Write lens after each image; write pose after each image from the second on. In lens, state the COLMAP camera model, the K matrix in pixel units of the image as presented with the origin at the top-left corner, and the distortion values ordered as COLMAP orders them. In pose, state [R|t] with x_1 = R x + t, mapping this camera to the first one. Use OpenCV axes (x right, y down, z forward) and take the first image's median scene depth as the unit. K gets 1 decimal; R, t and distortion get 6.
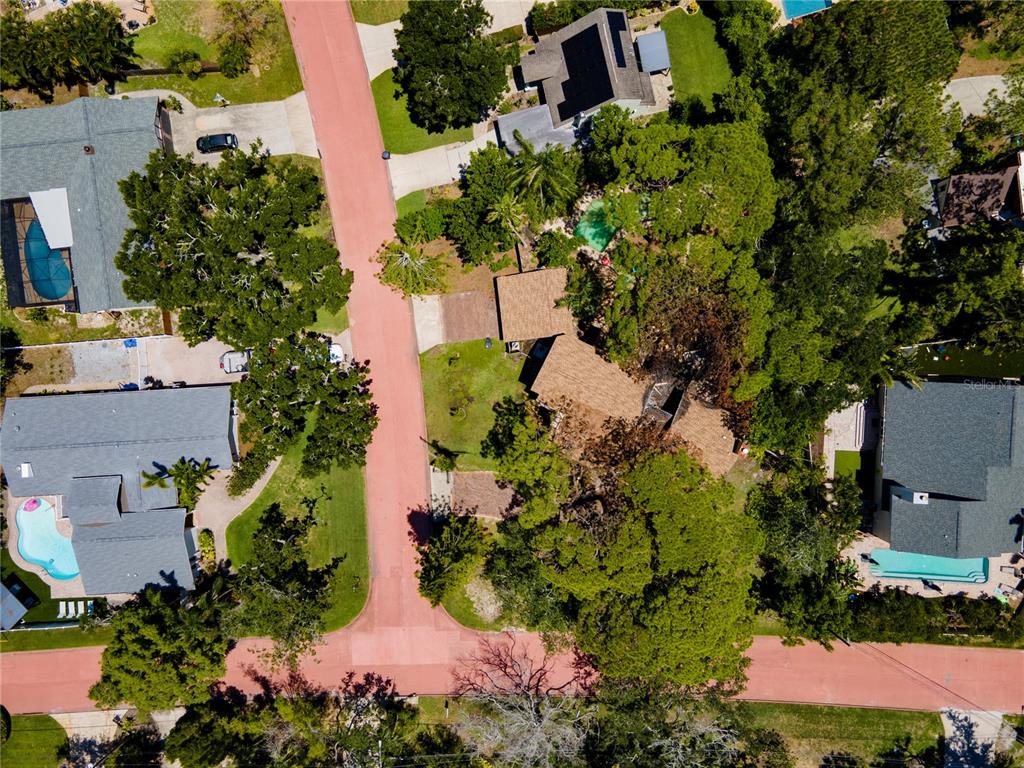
lens RADIAL K [[745.1, 0, 506.1], [0, 745.1, 382.9], [0, 0, 1]] dist [0.041541, 0.005550]
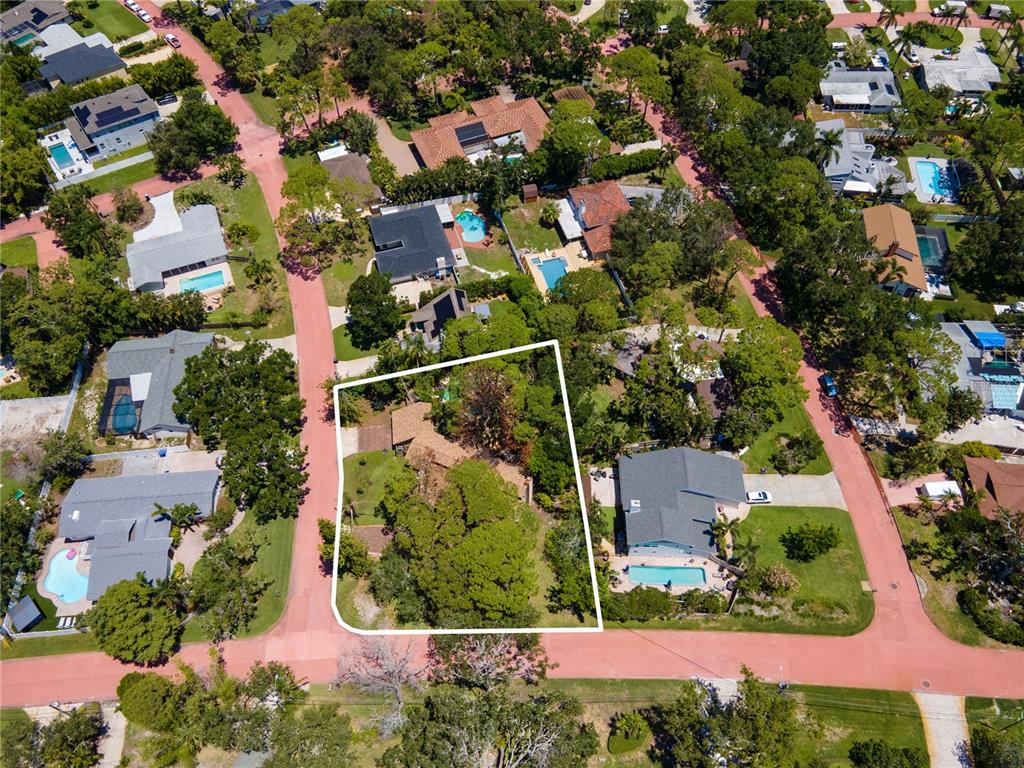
lens RADIAL K [[750.0, 0, 506.9], [0, 750.0, 378.5], [0, 0, 1]] dist [0.031111, 0.009848]
pose [[0.999782, -0.001548, 0.020809, 0.211598], [0.013686, 0.801439, -0.597920, 0.812646], [-0.015752, 0.598075, 0.801286, -0.415840]]
